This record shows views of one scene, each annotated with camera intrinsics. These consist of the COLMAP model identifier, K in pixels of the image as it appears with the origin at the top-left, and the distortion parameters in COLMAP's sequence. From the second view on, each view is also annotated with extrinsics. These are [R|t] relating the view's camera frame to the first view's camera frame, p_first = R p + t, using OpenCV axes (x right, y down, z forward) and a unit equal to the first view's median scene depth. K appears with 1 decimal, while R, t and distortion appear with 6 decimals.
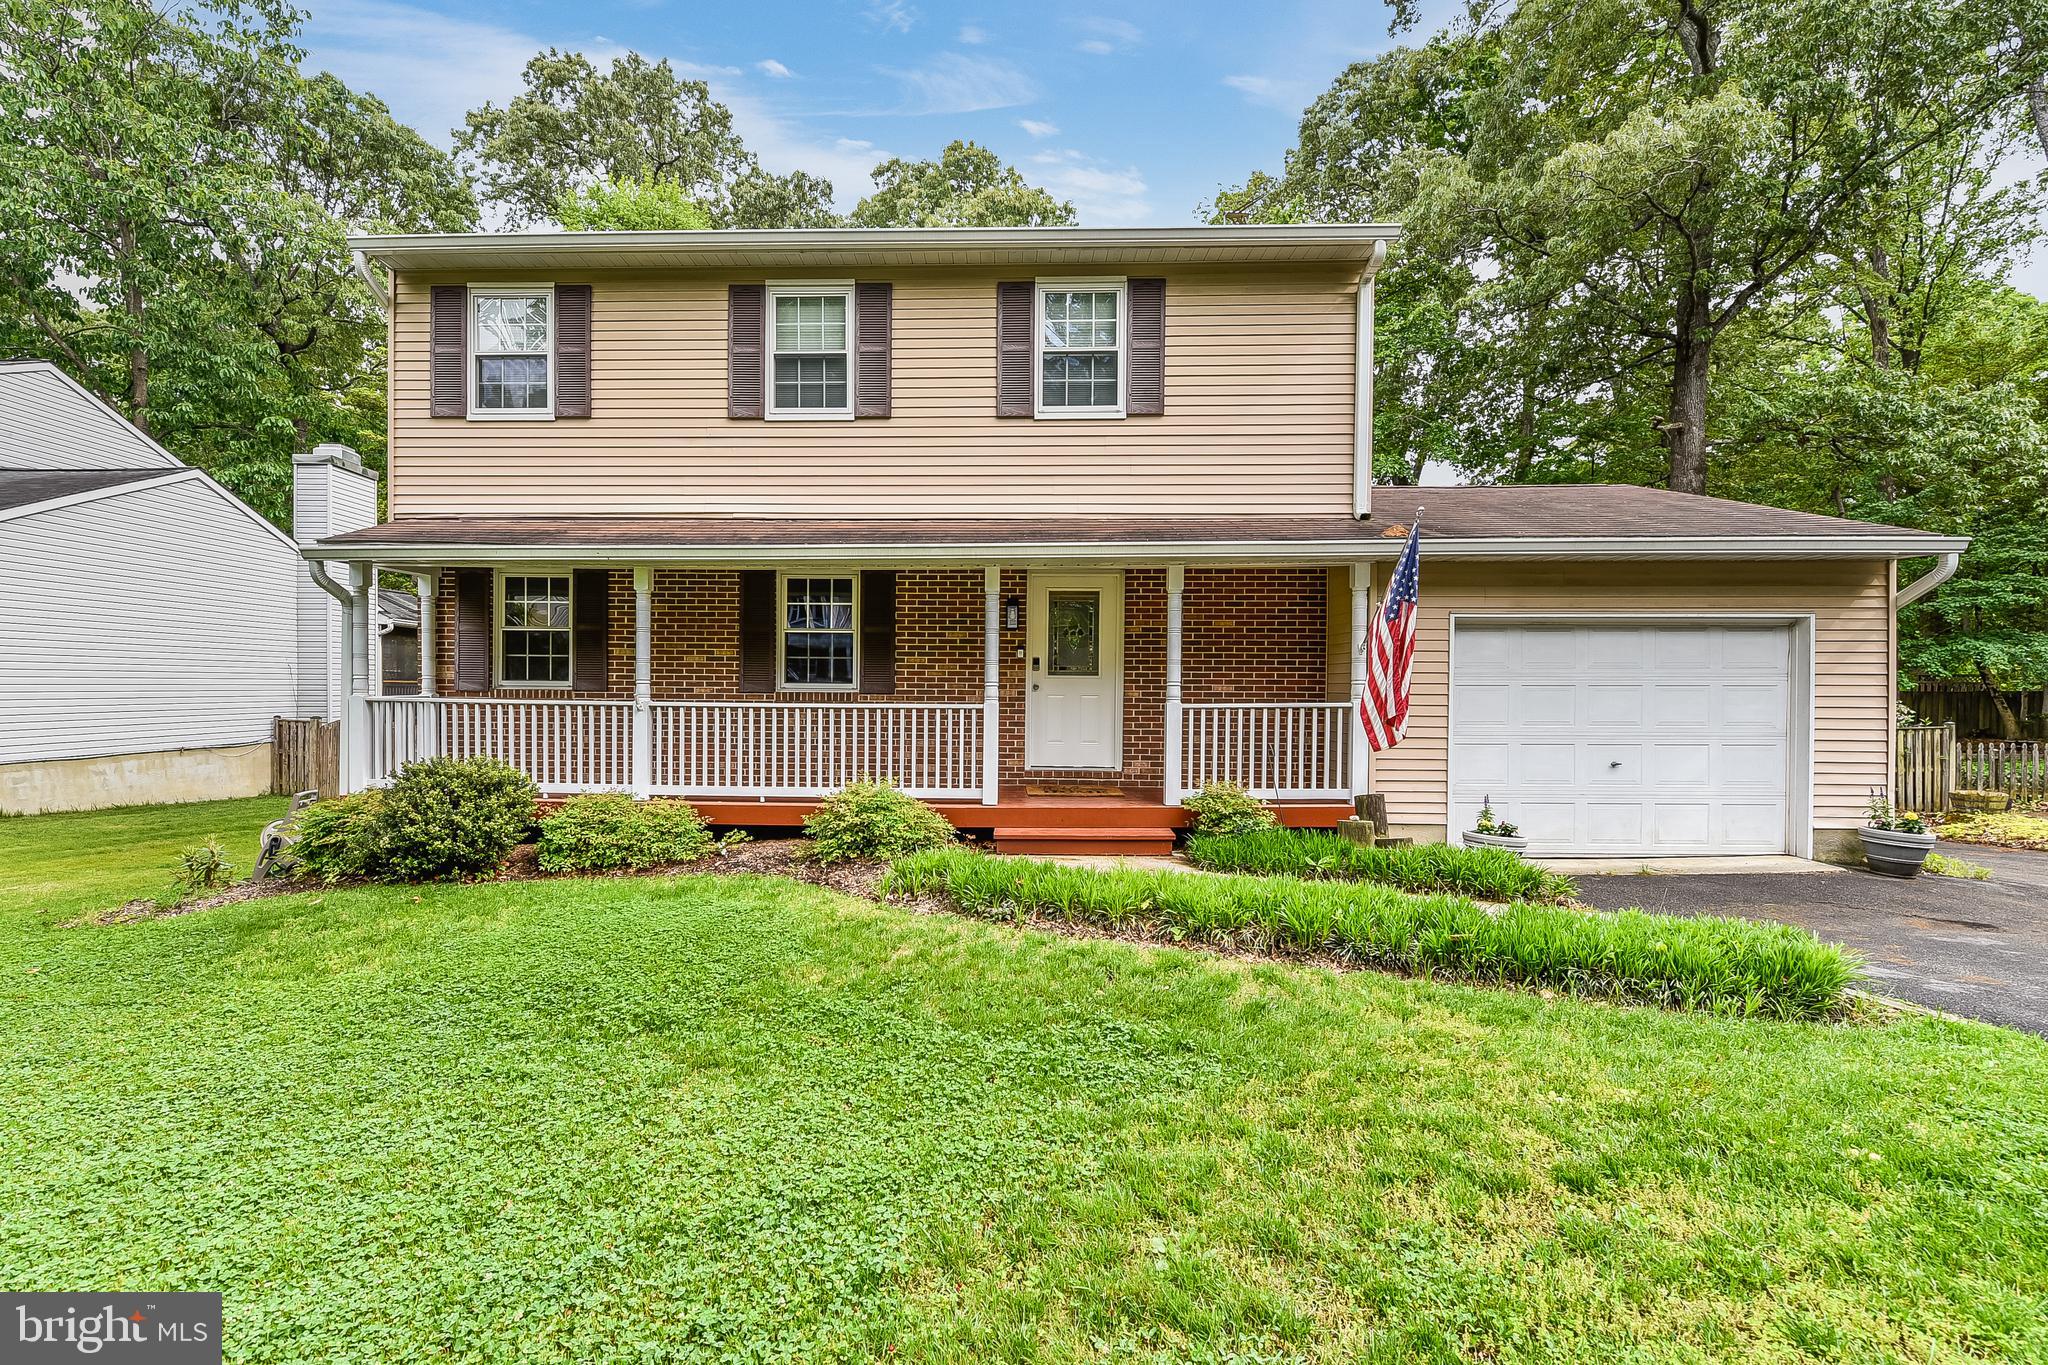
lens RADIAL K [[971.2, 0, 1023.1], [0, 971.2, 687.5], [0, 0, 1]] dist [0.028438, -0.000240]
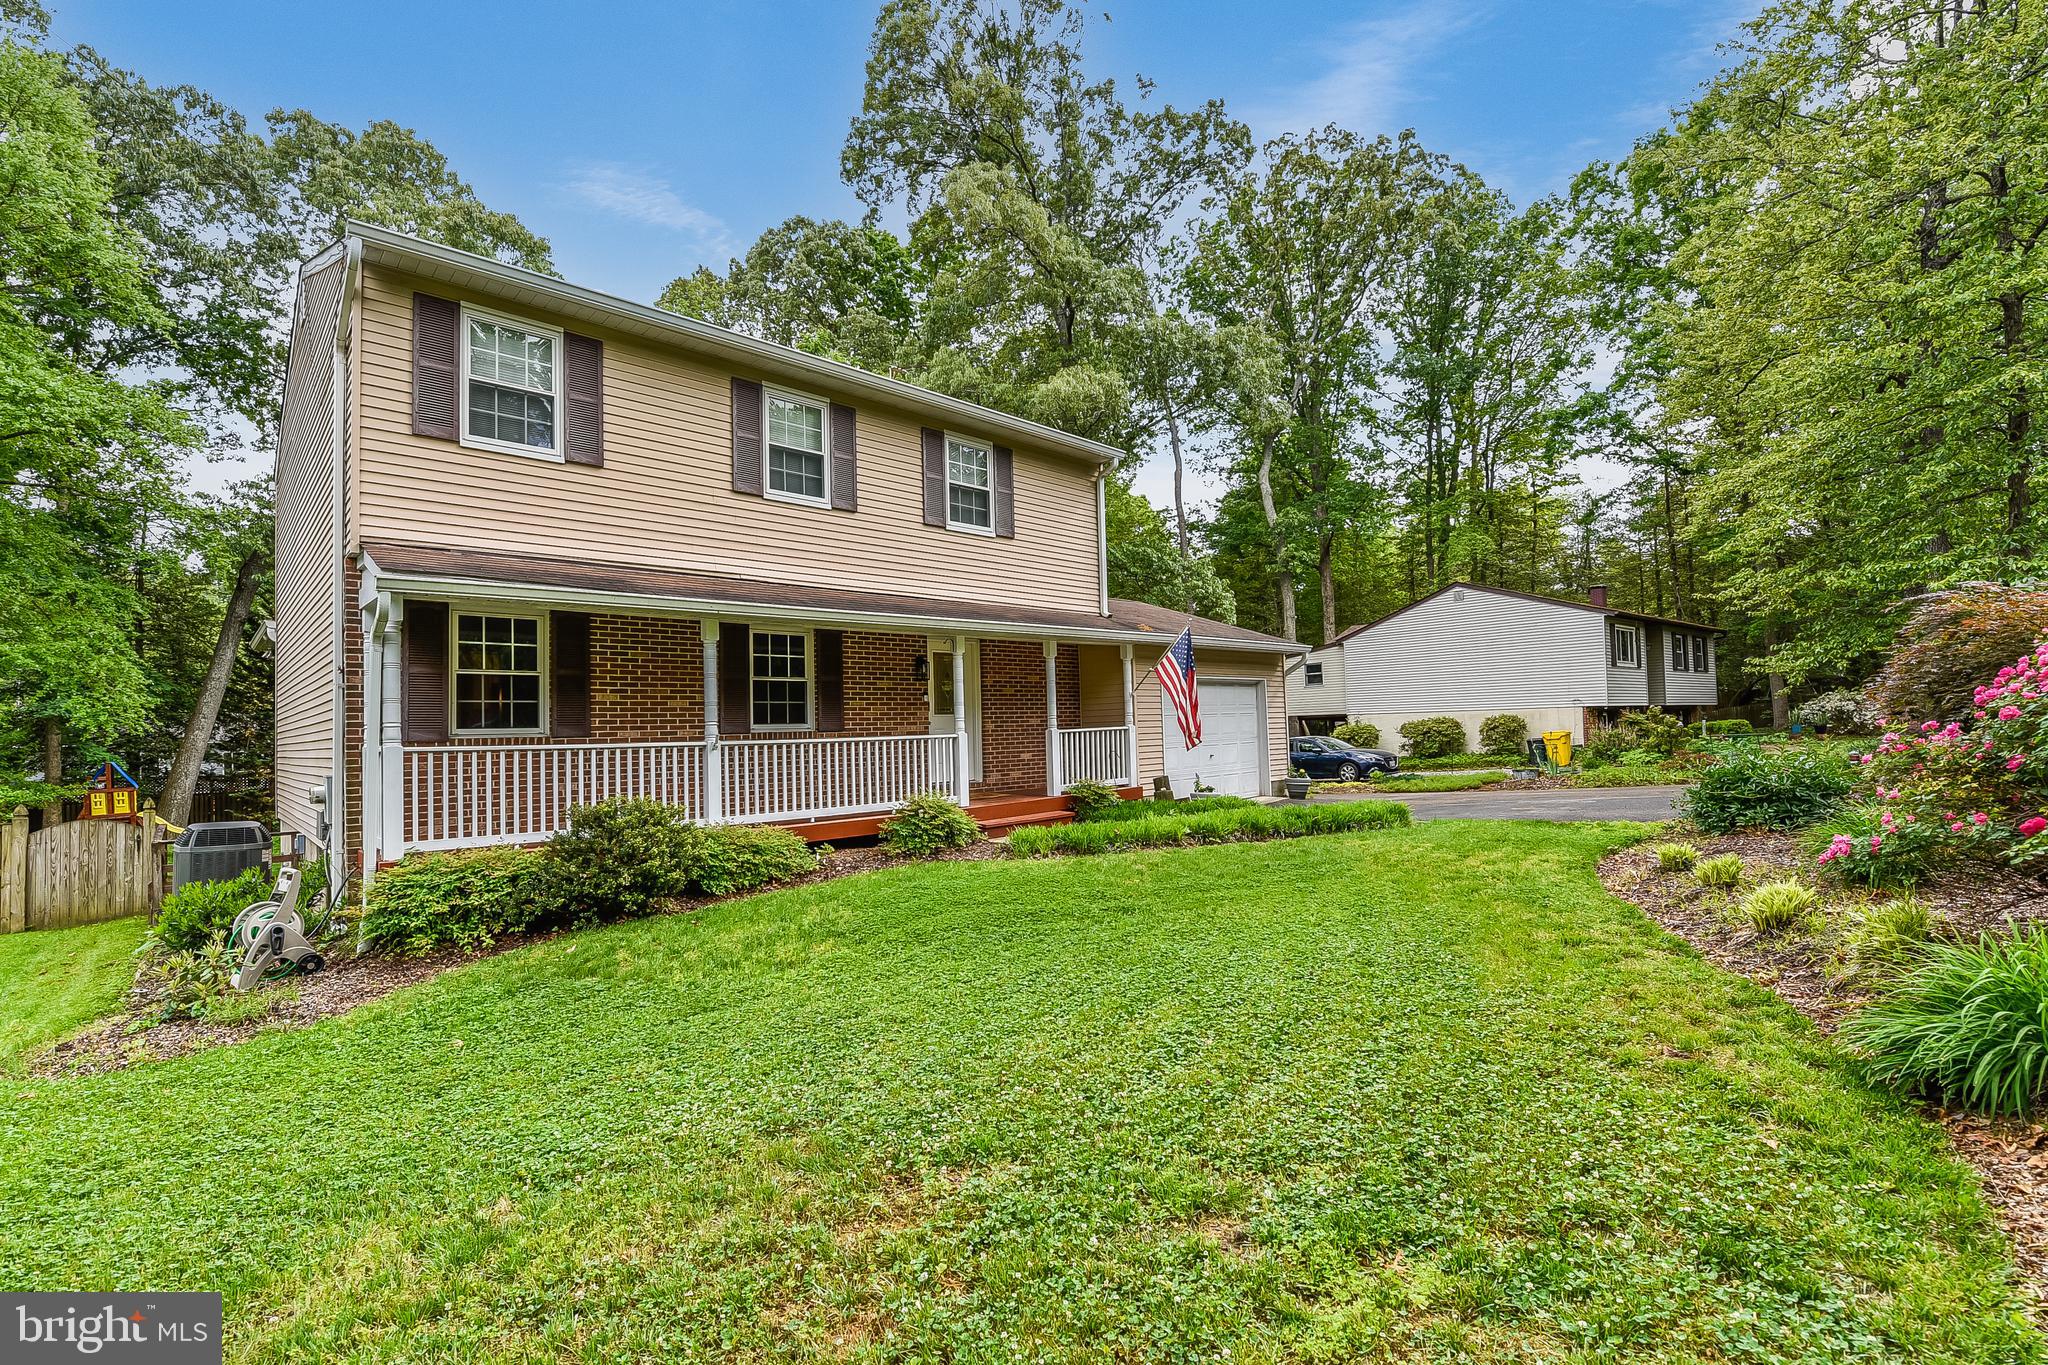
lens RADIAL K [[897.1, 0, 1032.5], [0, 897.1, 695.7], [0, 0, 1]] dist [-0.001791, -0.000312]
pose [[0.680730, -0.001339, 0.732533, -0.819154], [0.025150, 0.999451, -0.021545, -0.006931], [-0.732103, 0.033090, 0.680390, 0.043044]]
